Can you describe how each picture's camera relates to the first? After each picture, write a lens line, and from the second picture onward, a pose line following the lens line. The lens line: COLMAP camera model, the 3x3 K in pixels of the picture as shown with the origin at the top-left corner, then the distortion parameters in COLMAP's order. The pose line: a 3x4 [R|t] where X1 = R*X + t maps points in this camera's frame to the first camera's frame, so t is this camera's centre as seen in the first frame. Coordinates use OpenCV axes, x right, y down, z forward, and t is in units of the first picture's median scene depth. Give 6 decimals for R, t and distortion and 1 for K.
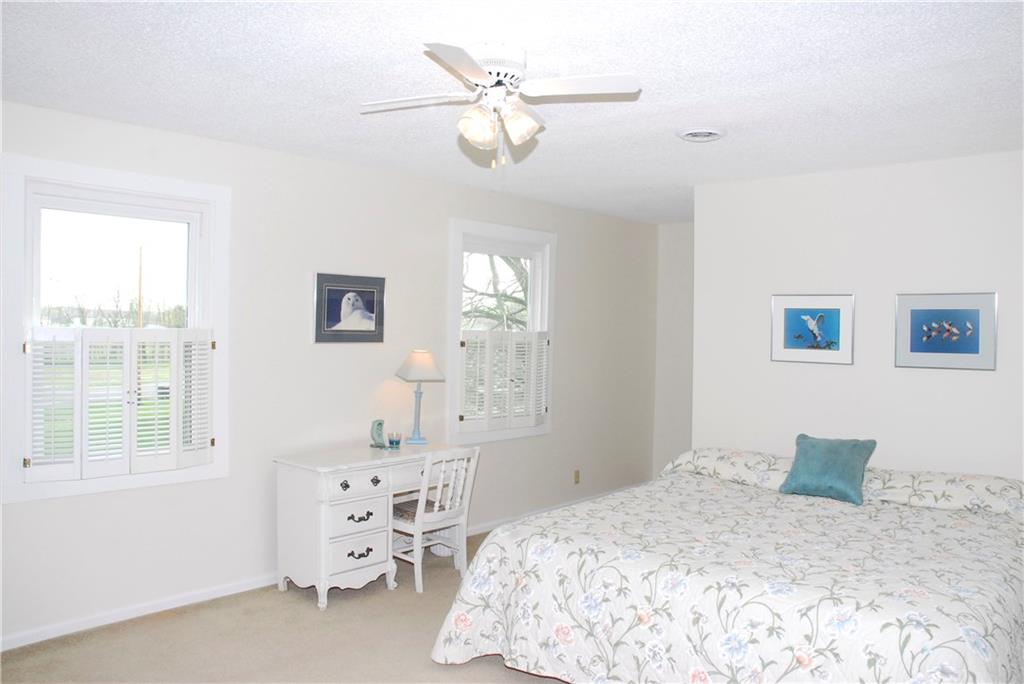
lens RADIAL K [[798.4, 0, 512.0], [0, 798.4, 342.0], [0, 0, 1]] dist [-0.177402, 0.168836]
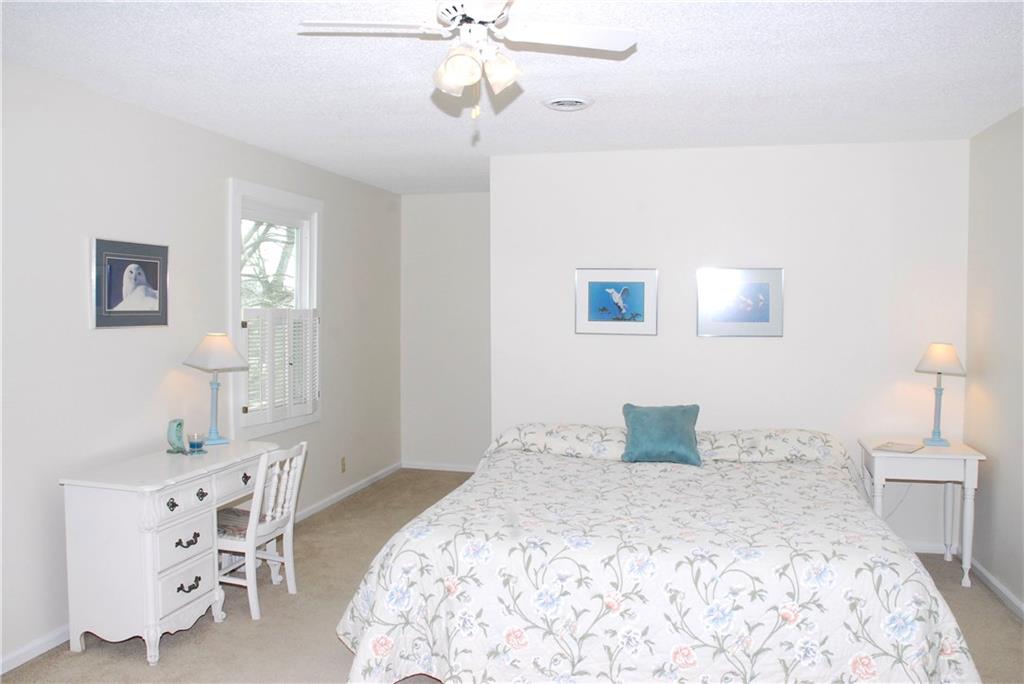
lens RADIAL K [[798.4, 0, 512.0], [0, 798.4, 342.0], [0, 0, 1]] dist [-0.177402, 0.168836]
pose [[0.886855, -0.034188, 0.460781, -0.265170], [0.019489, 0.999139, 0.036620, -0.005460], [-0.461636, -0.023496, 0.886758, 0.149330]]
